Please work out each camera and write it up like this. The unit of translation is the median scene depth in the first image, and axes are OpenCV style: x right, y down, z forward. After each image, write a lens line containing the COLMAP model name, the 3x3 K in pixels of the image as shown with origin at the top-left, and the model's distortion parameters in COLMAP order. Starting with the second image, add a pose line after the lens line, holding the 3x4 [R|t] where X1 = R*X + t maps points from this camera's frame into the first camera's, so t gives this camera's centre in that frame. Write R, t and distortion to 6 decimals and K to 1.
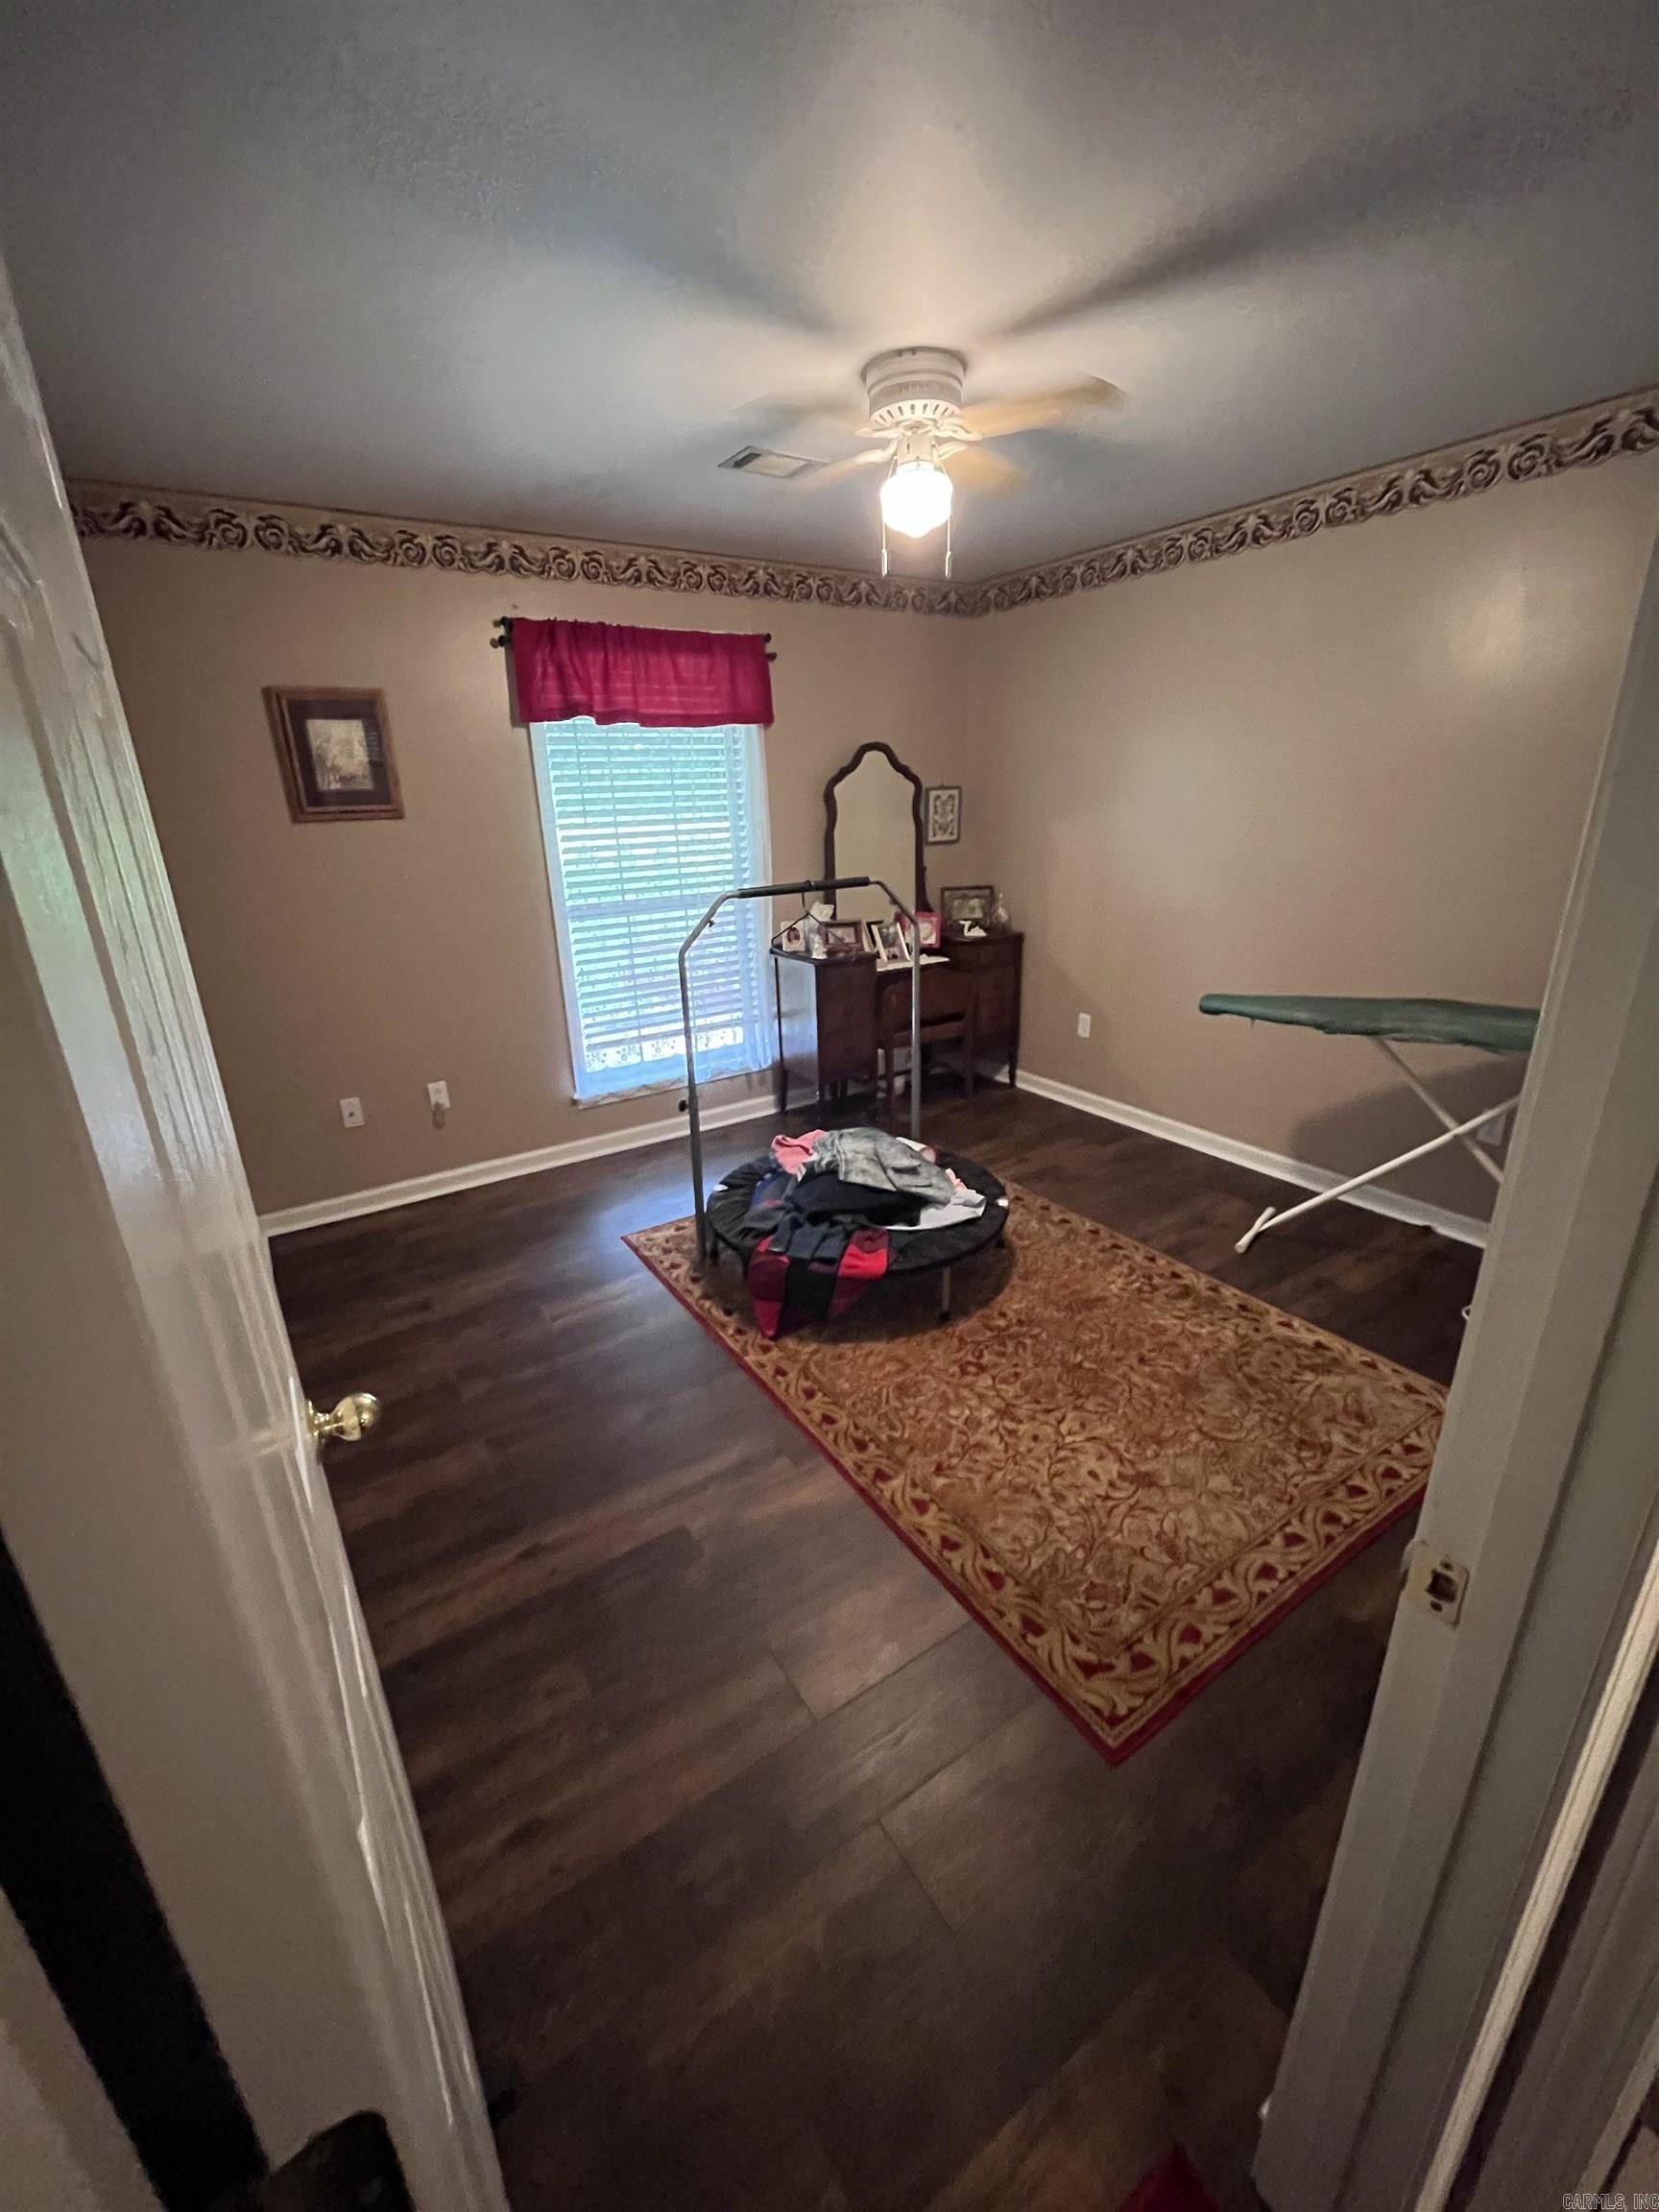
lens RADIAL K [[895.2, 0, 829.0], [0, 895.2, 1098.9], [0, 0, 1]] dist [-0.007259, -0.000580]
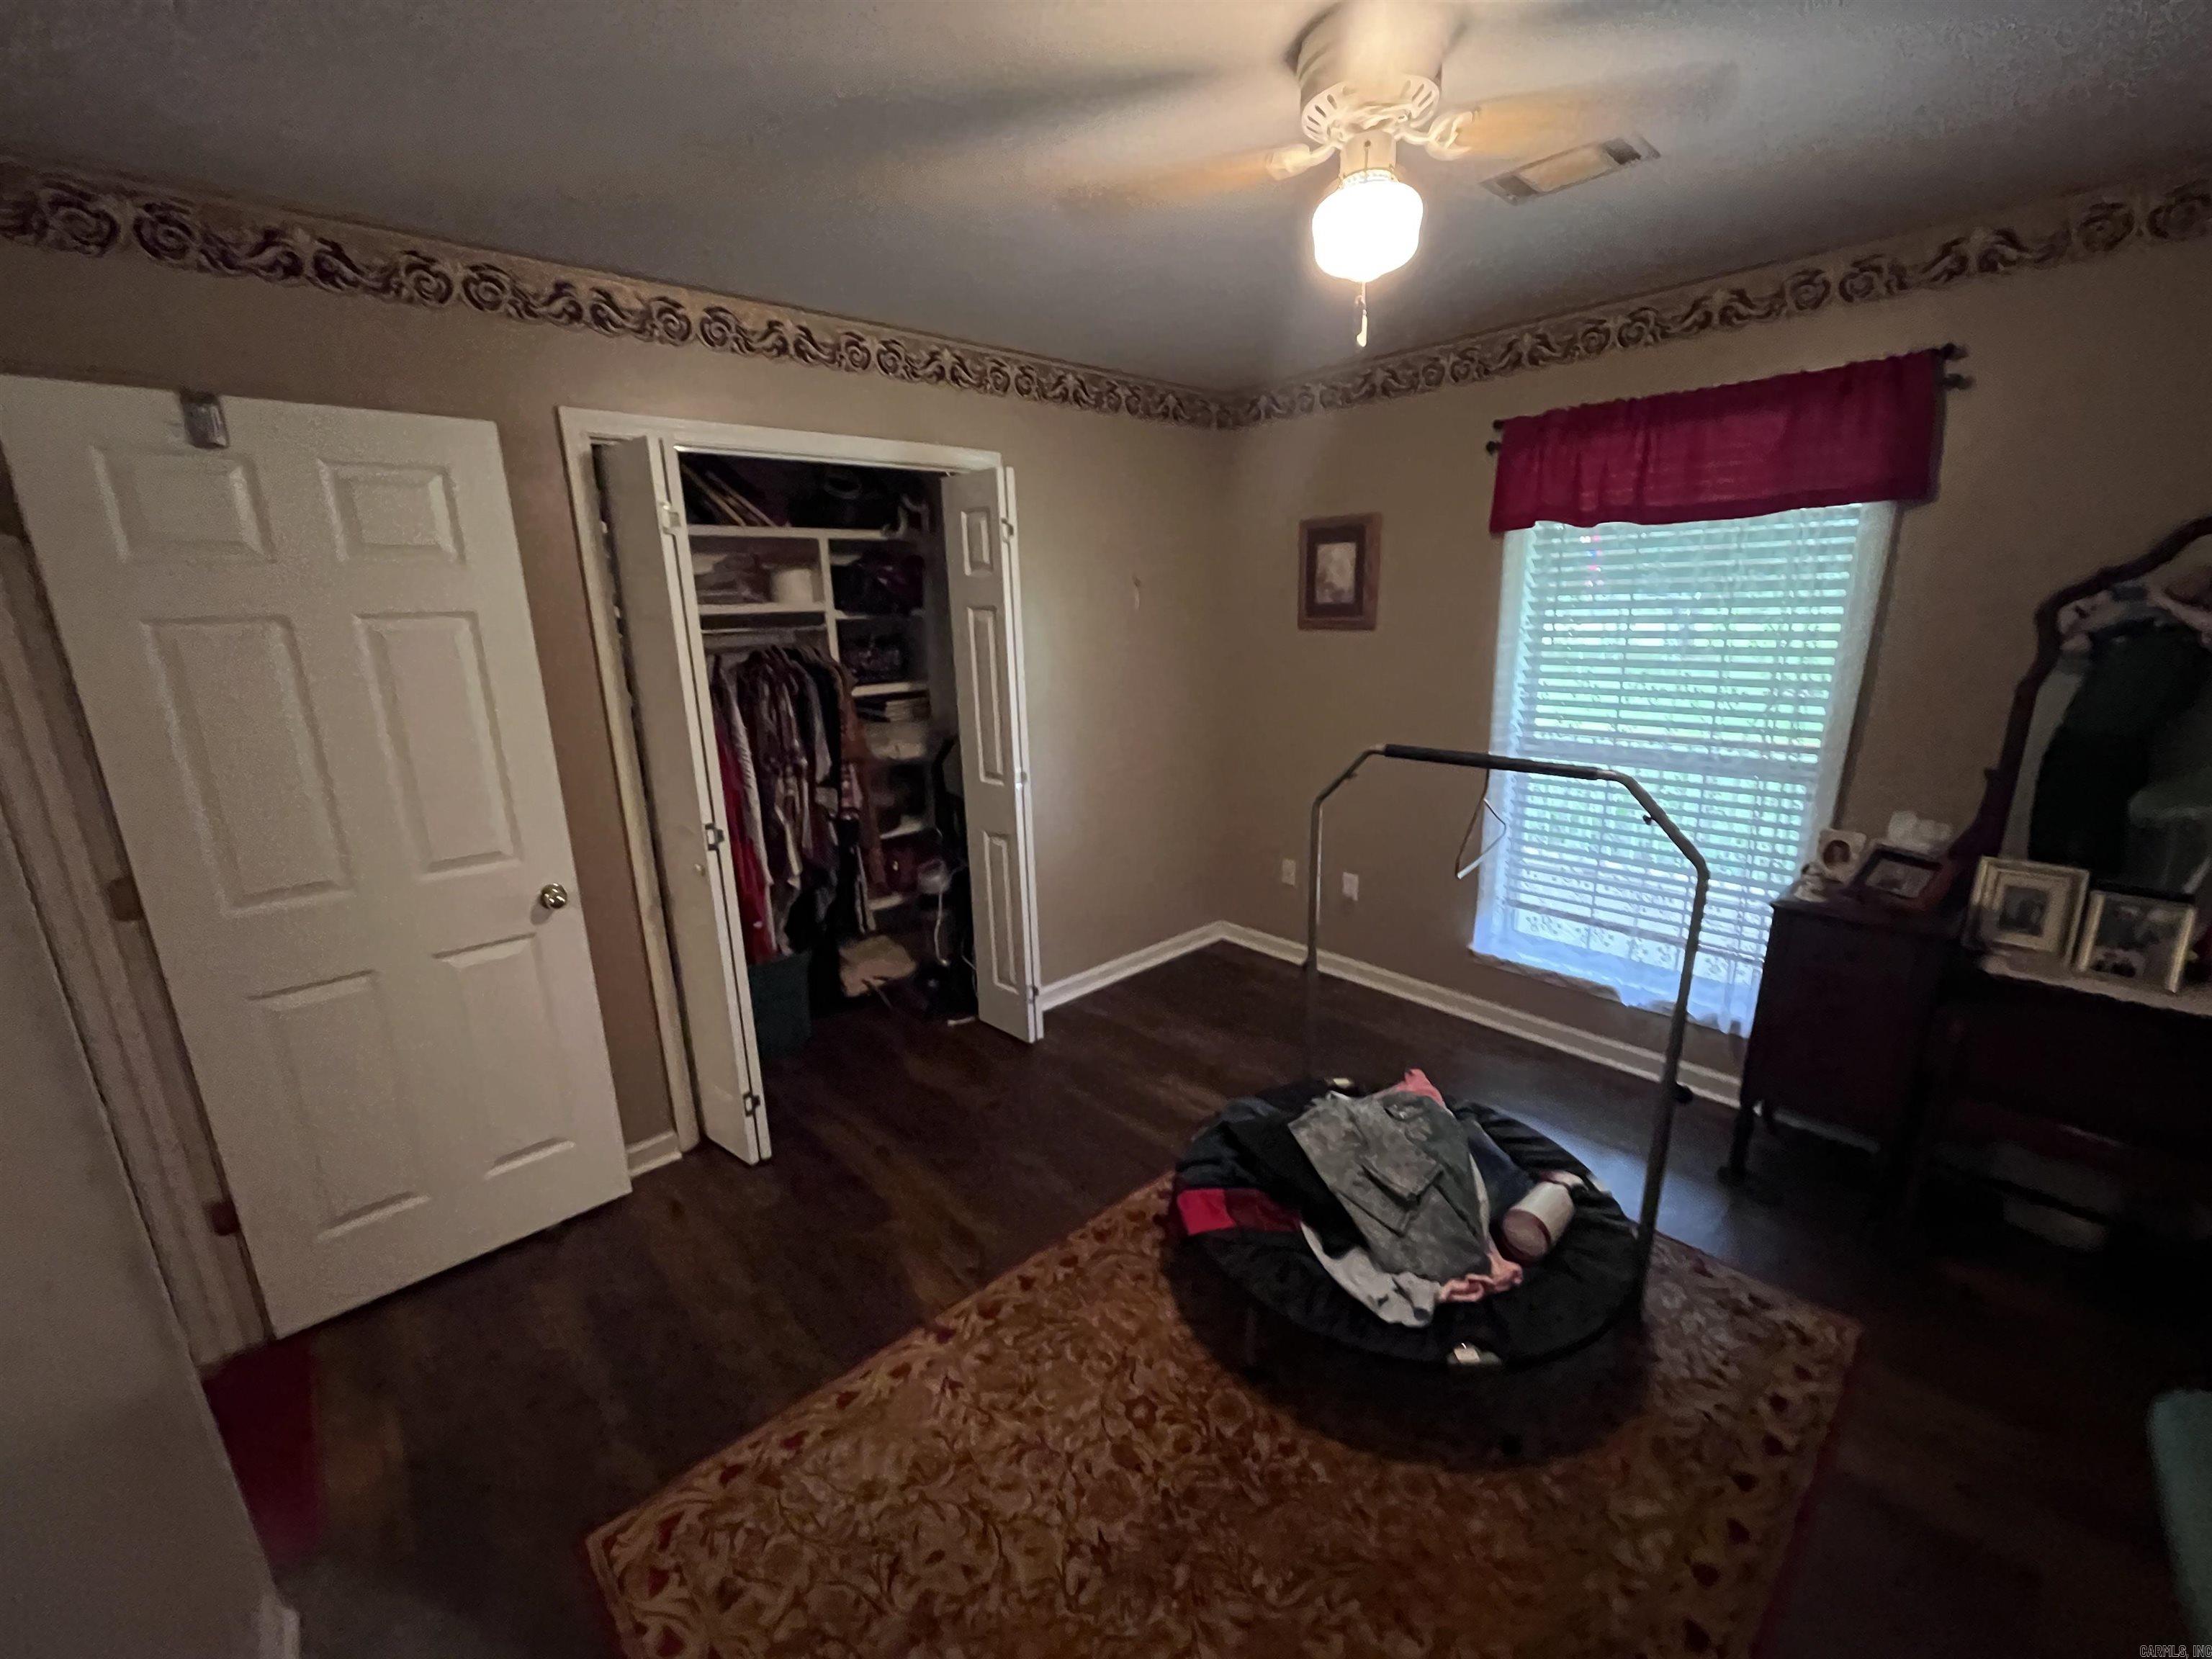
lens RADIAL K [[895.2, 0, 1107.5], [0, 895.2, 833.2], [0, 0, 1]] dist [-0.007259, -0.000580]
pose [[0.152895, 0.271353, -0.950258, 0.561755], [-0.302639, 0.928222, 0.216366, -0.226331], [0.940762, 0.254504, 0.224043, 0.530850]]
